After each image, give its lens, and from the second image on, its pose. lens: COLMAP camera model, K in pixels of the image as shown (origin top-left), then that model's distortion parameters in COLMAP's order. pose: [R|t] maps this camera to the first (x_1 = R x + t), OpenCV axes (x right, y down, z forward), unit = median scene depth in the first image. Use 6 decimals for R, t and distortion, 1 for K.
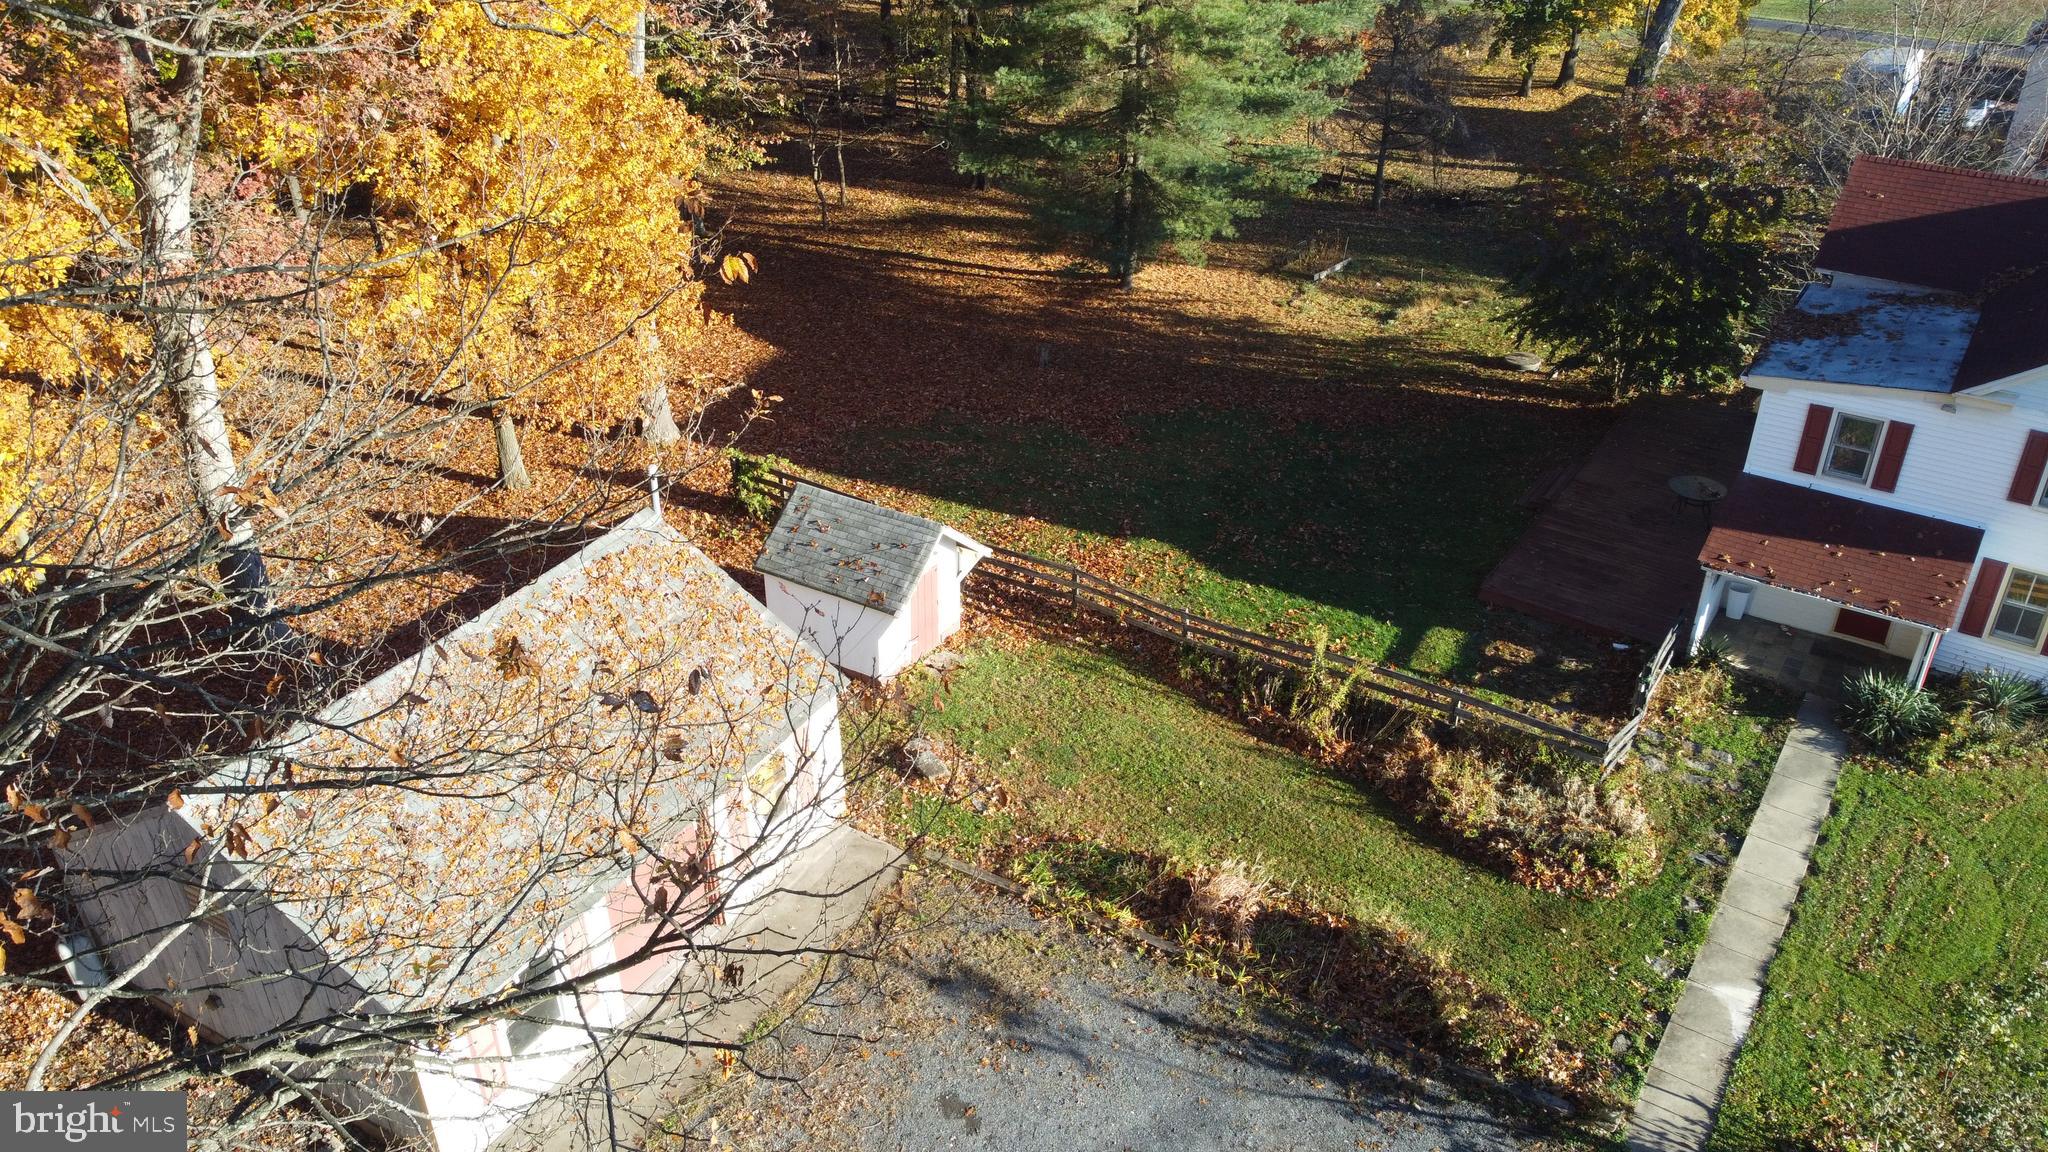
lens RADIAL K [[1554.4, 0, 1020.0], [0, 1554.4, 572.8], [0, 0, 1]] dist [-0.001594, -0.006875]
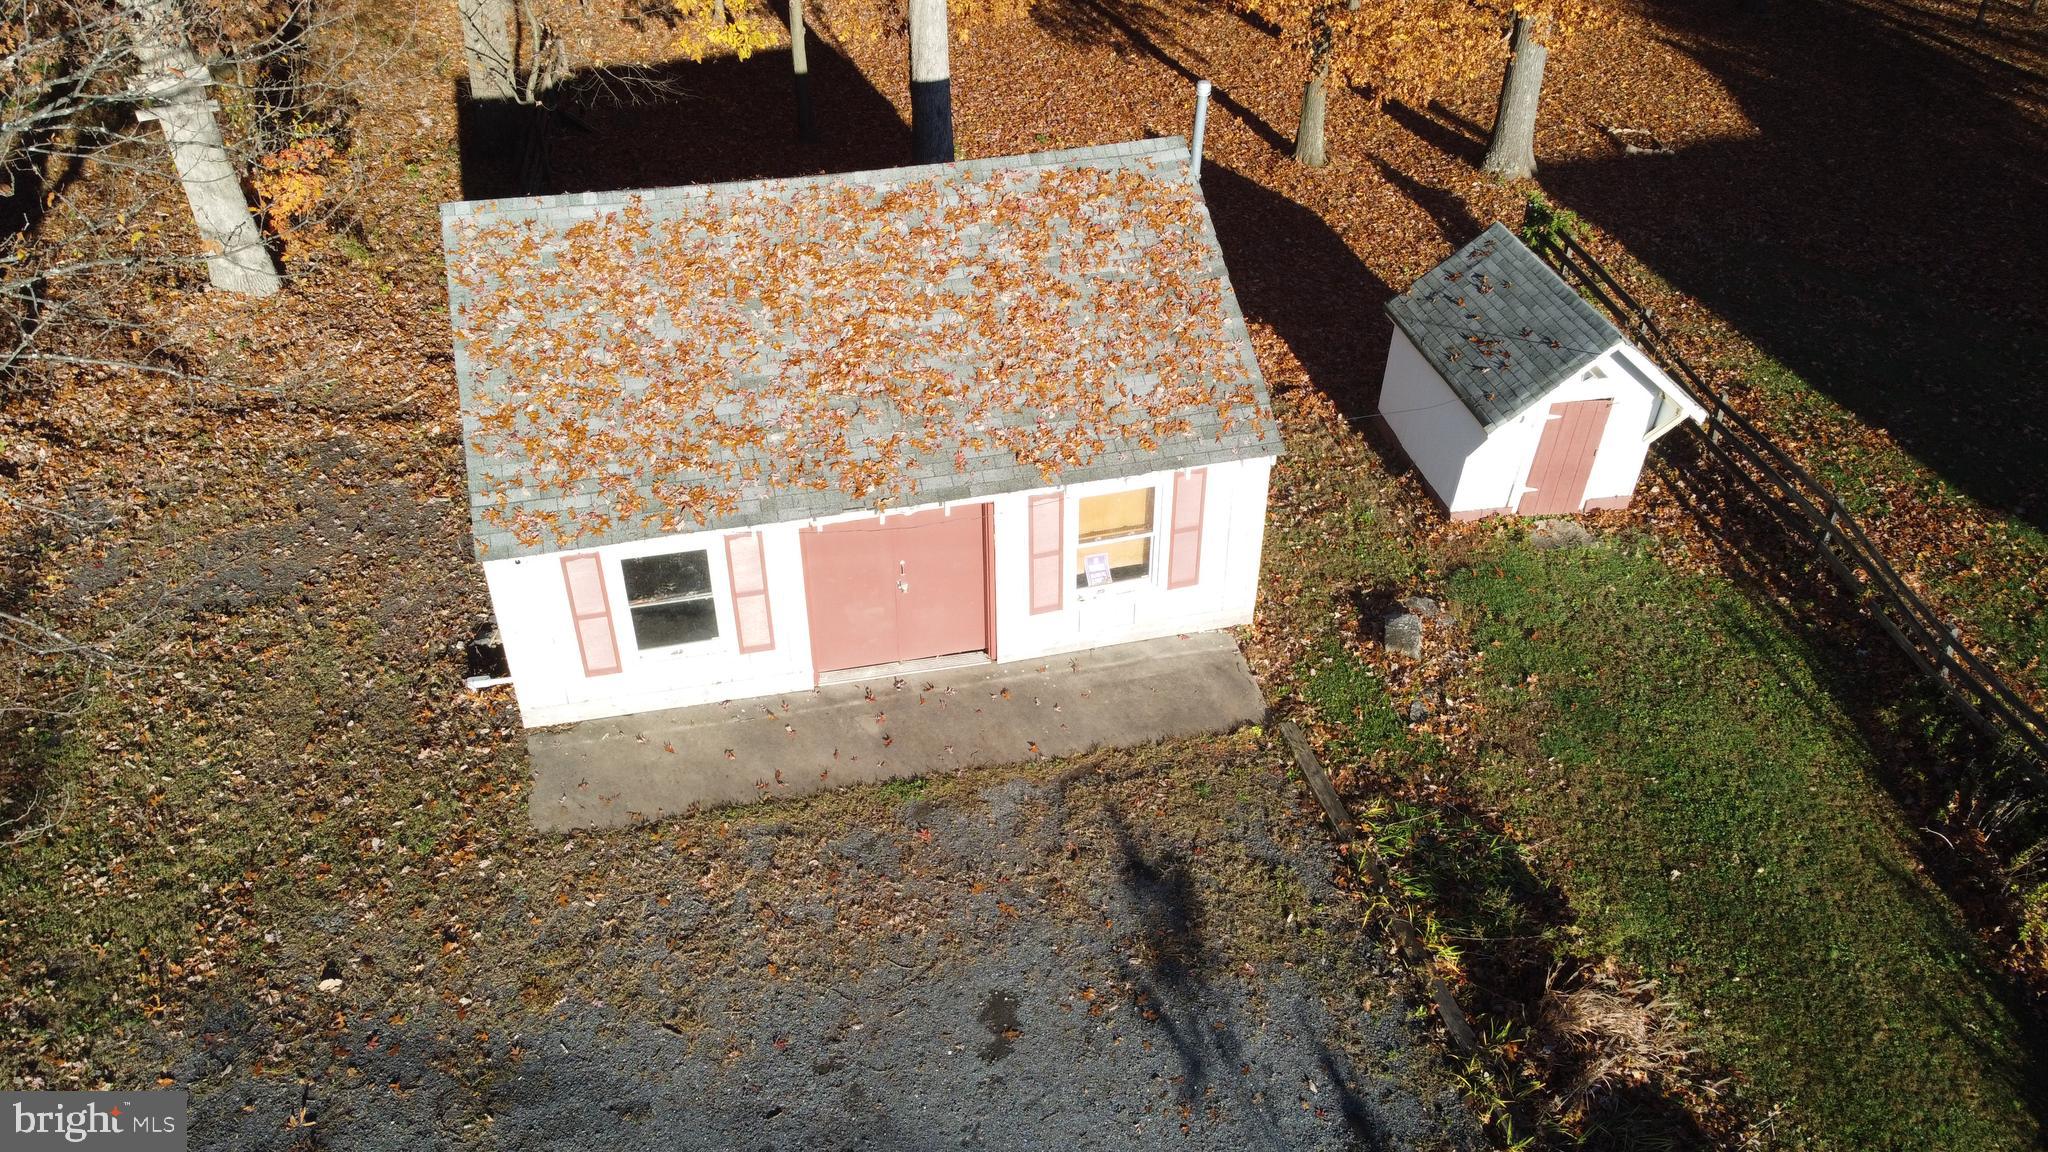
lens RADIAL K [[1554.4, 0, 1020.0], [0, 1554.4, 572.8], [0, 0, 1]] dist [-0.001594, -0.006875]
pose [[0.683088, 0.444217, -0.579709, 0.234852], [-0.371049, 0.894768, 0.248422, -0.011876], [0.629058, 0.045407, 0.776031, 0.371622]]
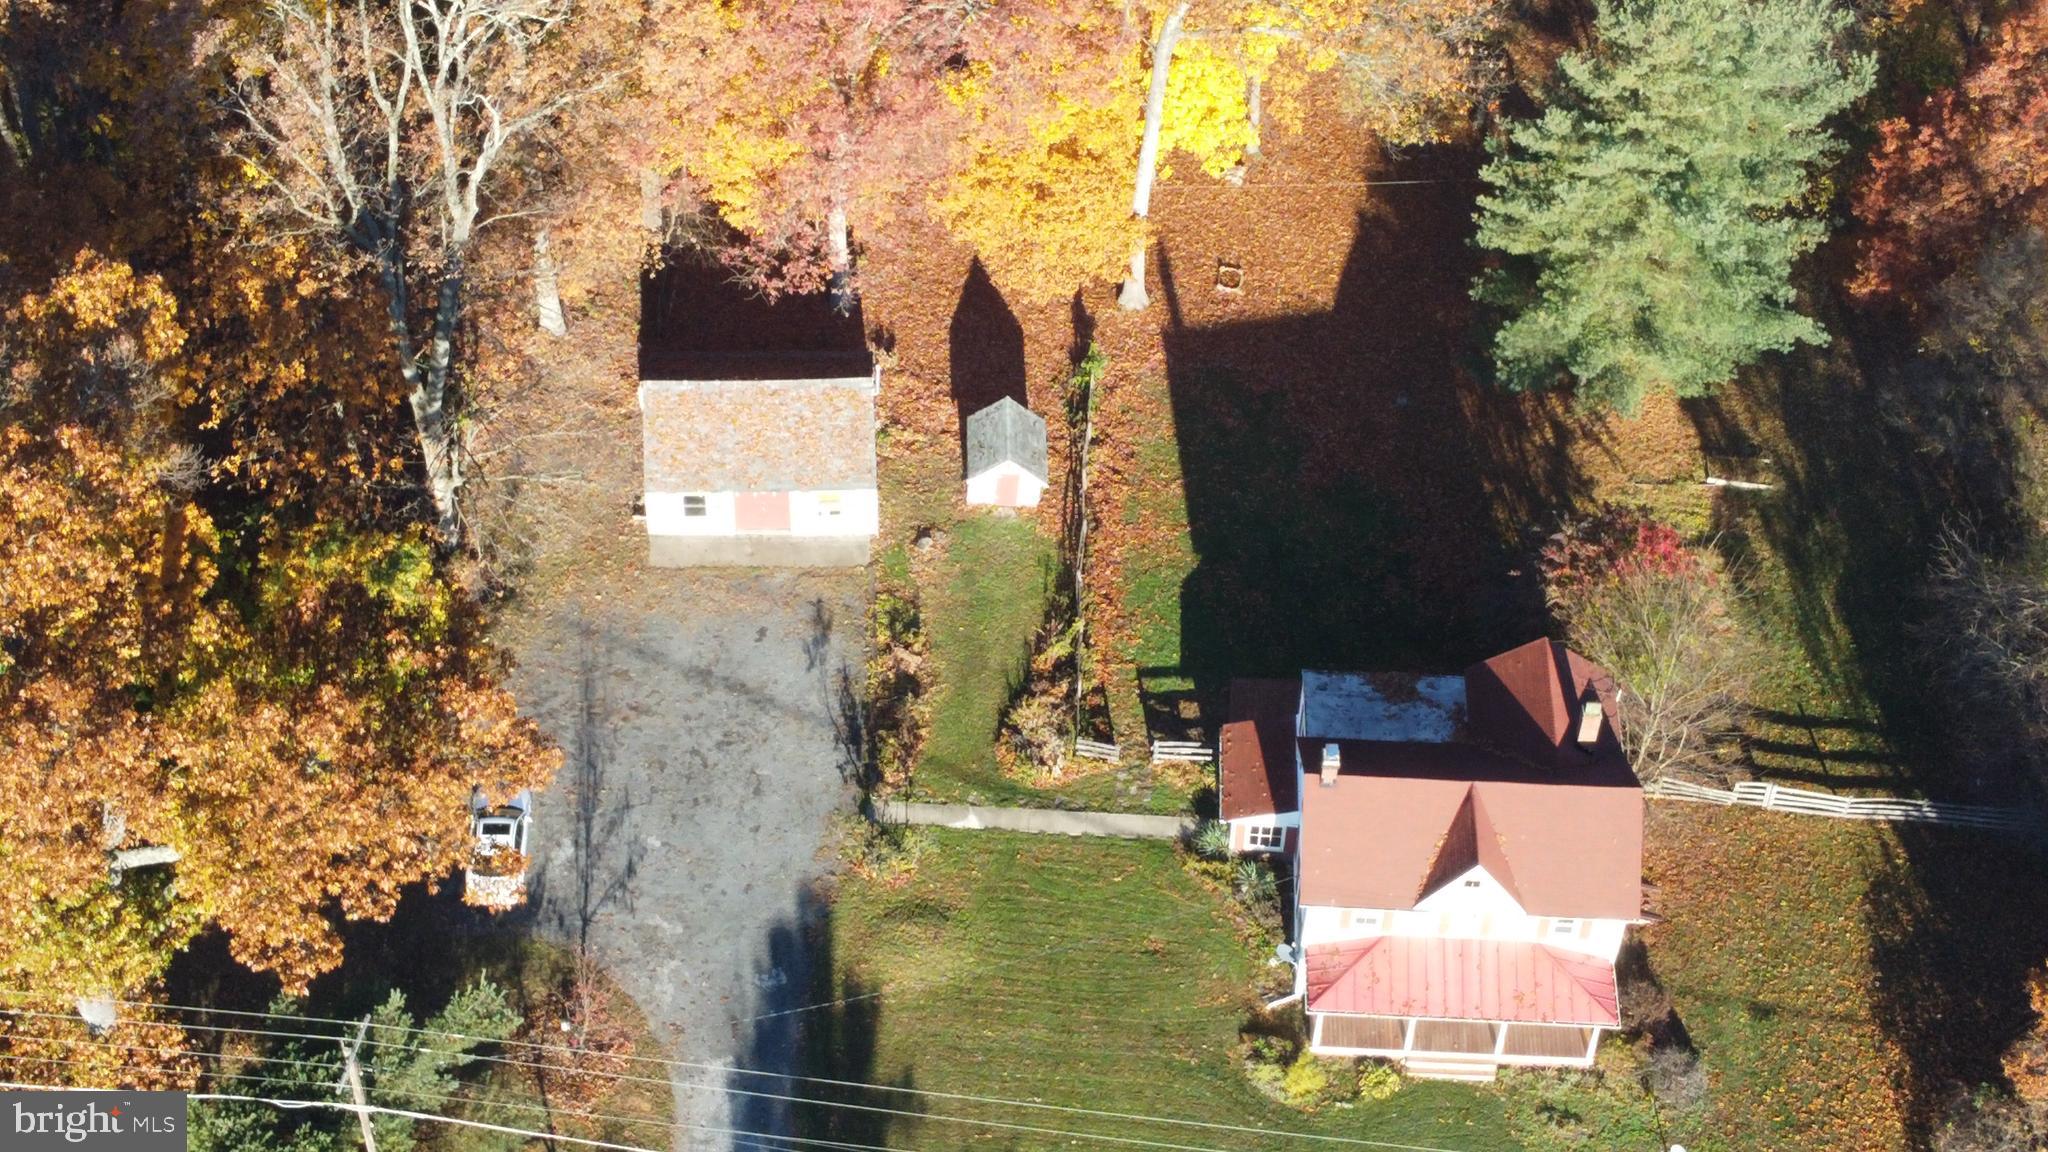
lens RADIAL K [[3090.0, 0, 1024.0], [0, 3090.0, 576.0], [0, 0, 1]] dist [0.005634, 0.004273]
pose [[0.528739, 0.640660, -0.556767, 2.644026], [-0.452361, 0.767732, 0.453825, -2.014071], [0.718196, 0.011905, 0.695739, -2.057588]]
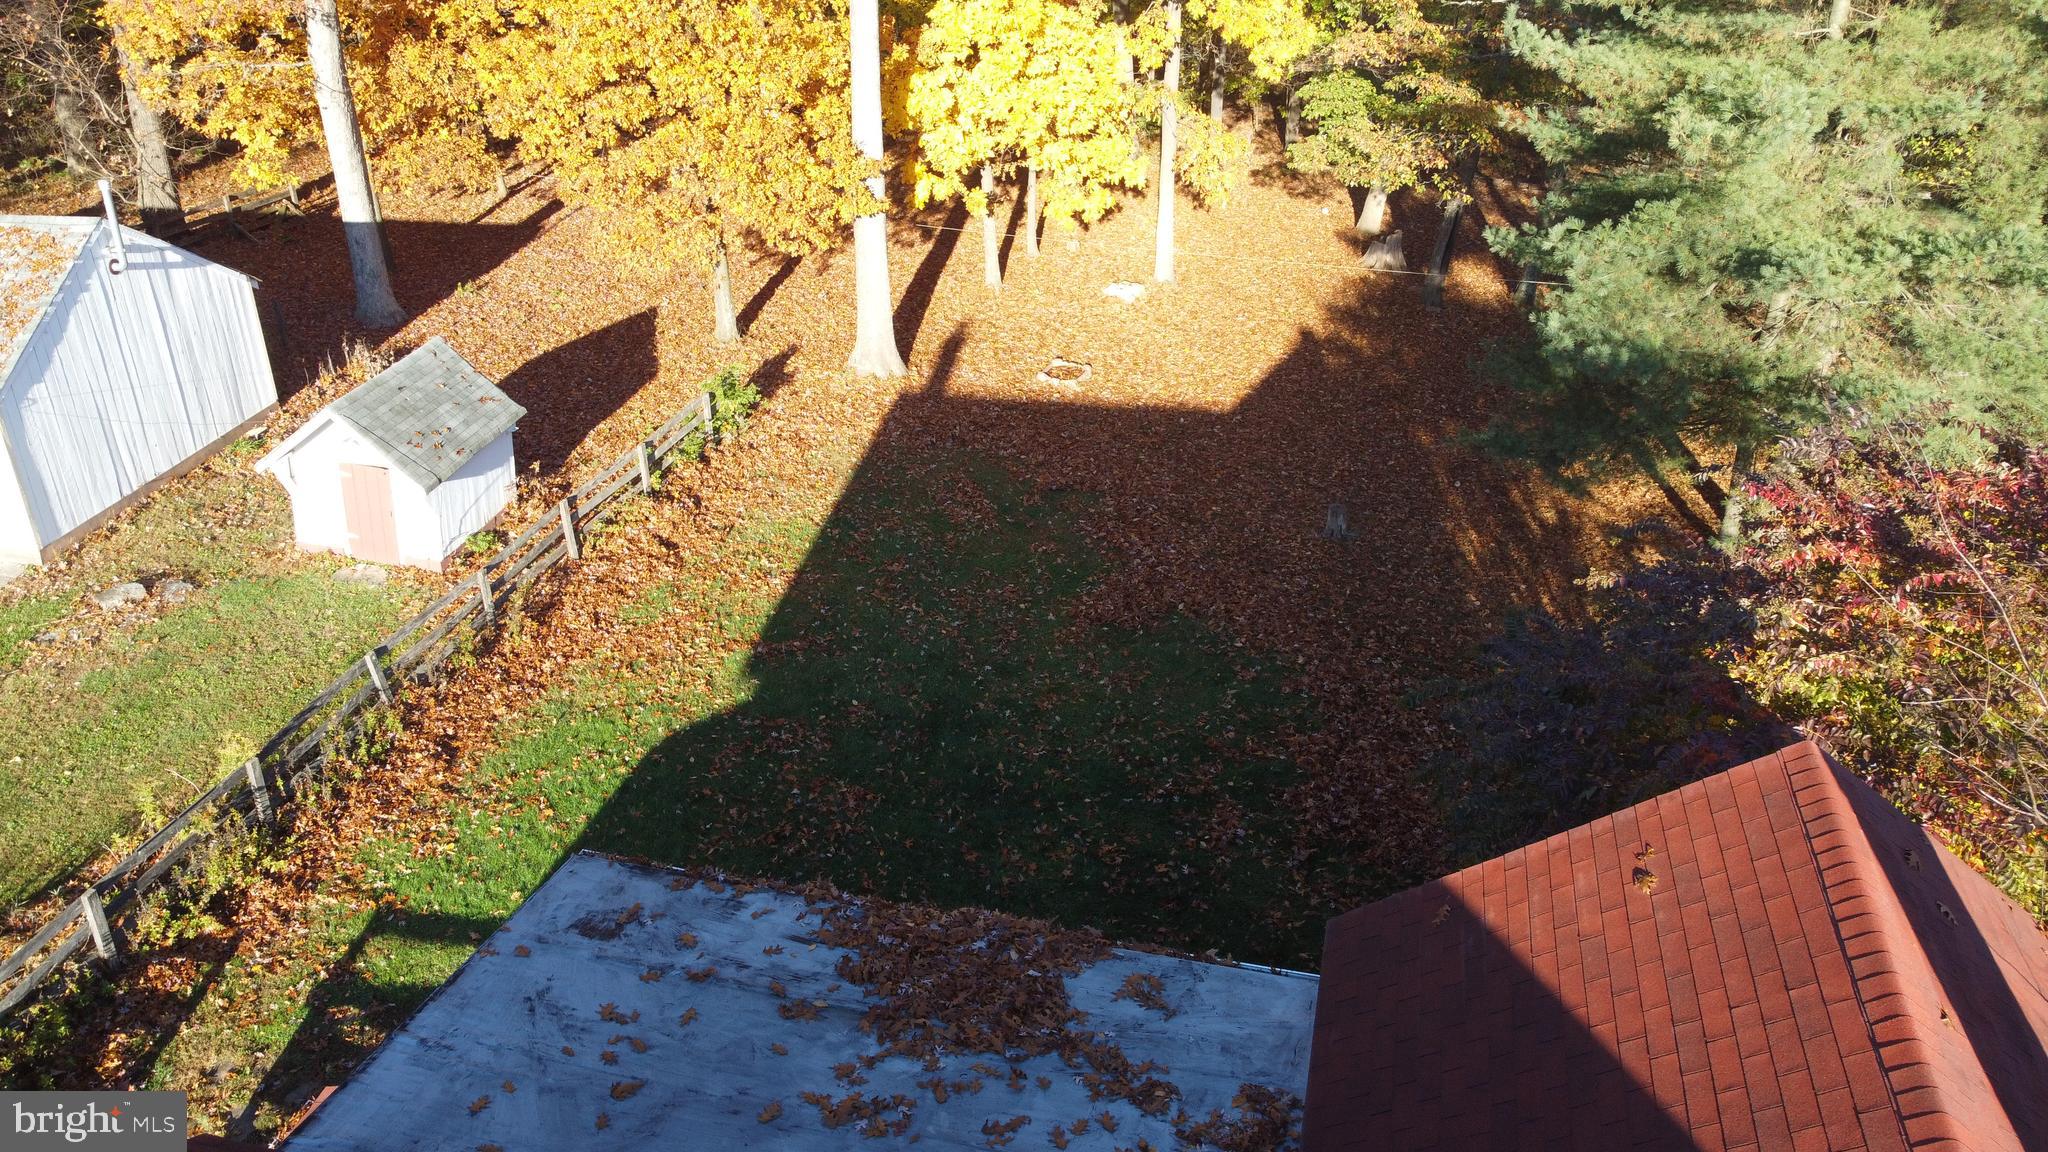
lens RADIAL K [[1554.4, 0, 1020.0], [0, 1554.4, 572.8], [0, 0, 1]] dist [-0.001594, -0.006875]
pose [[0.345018, 0.441689, -0.828175, 0.949204], [-0.483985, 0.839722, 0.246220, -0.399791], [0.804190, 0.315874, 0.503490, 1.036489]]
